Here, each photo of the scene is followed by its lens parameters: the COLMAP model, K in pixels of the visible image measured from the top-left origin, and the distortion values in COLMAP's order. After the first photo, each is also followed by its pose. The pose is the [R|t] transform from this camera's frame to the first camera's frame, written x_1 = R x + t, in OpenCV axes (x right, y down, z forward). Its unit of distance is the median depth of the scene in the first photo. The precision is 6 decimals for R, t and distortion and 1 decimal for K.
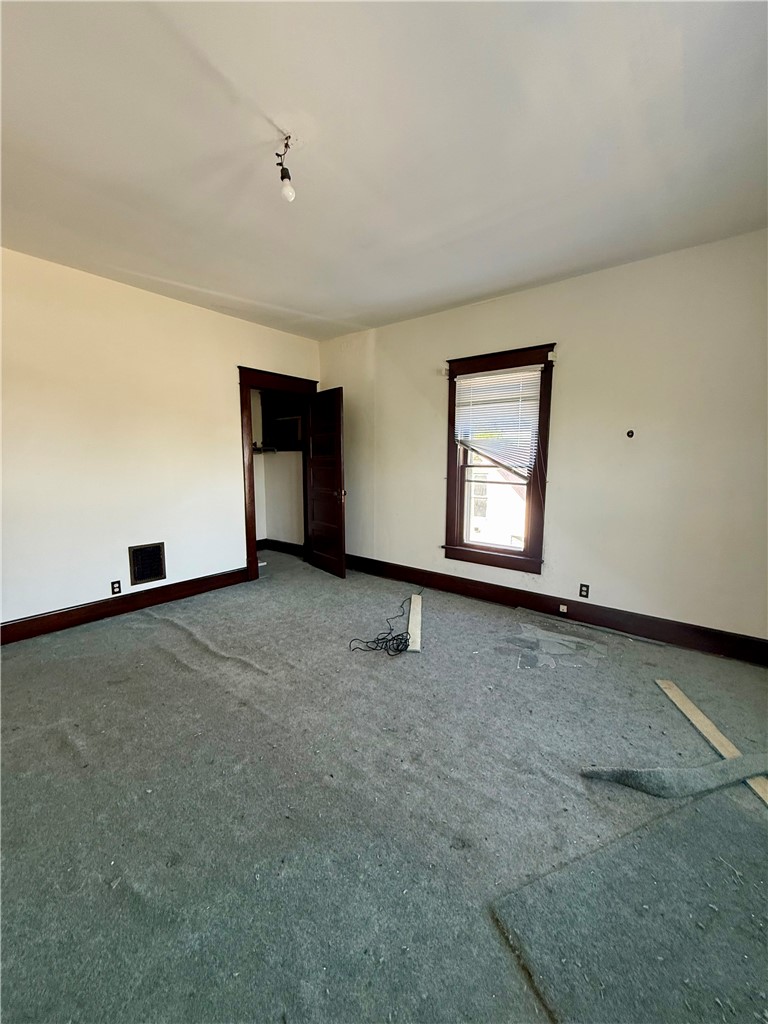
lens RADIAL K [[405.1, 0, 386.3], [0, 405.1, 514.8], [0, 0, 1]] dist [-0.000533, -0.001001]
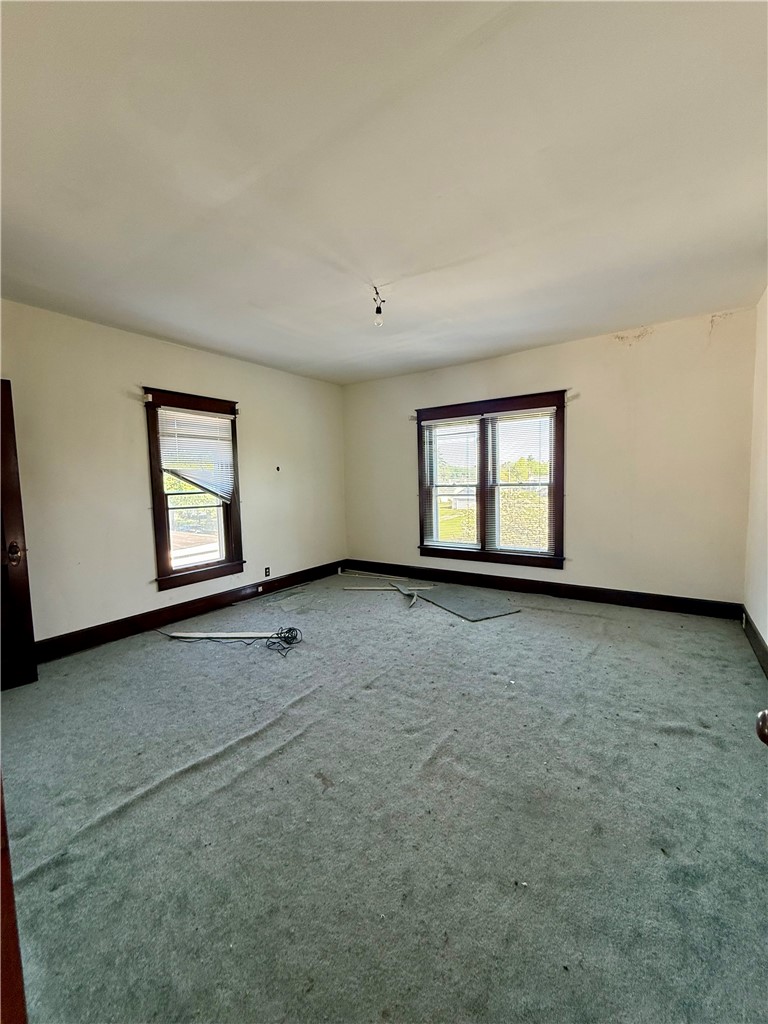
lens RADIAL K [[405.1, 0, 386.4], [0, 405.1, 510.4], [0, 0, 1]] dist [-0.000533, -0.001001]
pose [[-0.066196, -0.081197, 0.994497, -0.988707], [0.158510, 0.983171, 0.090823, -0.099193], [-0.985136, 0.163650, -0.052211, 0.599474]]
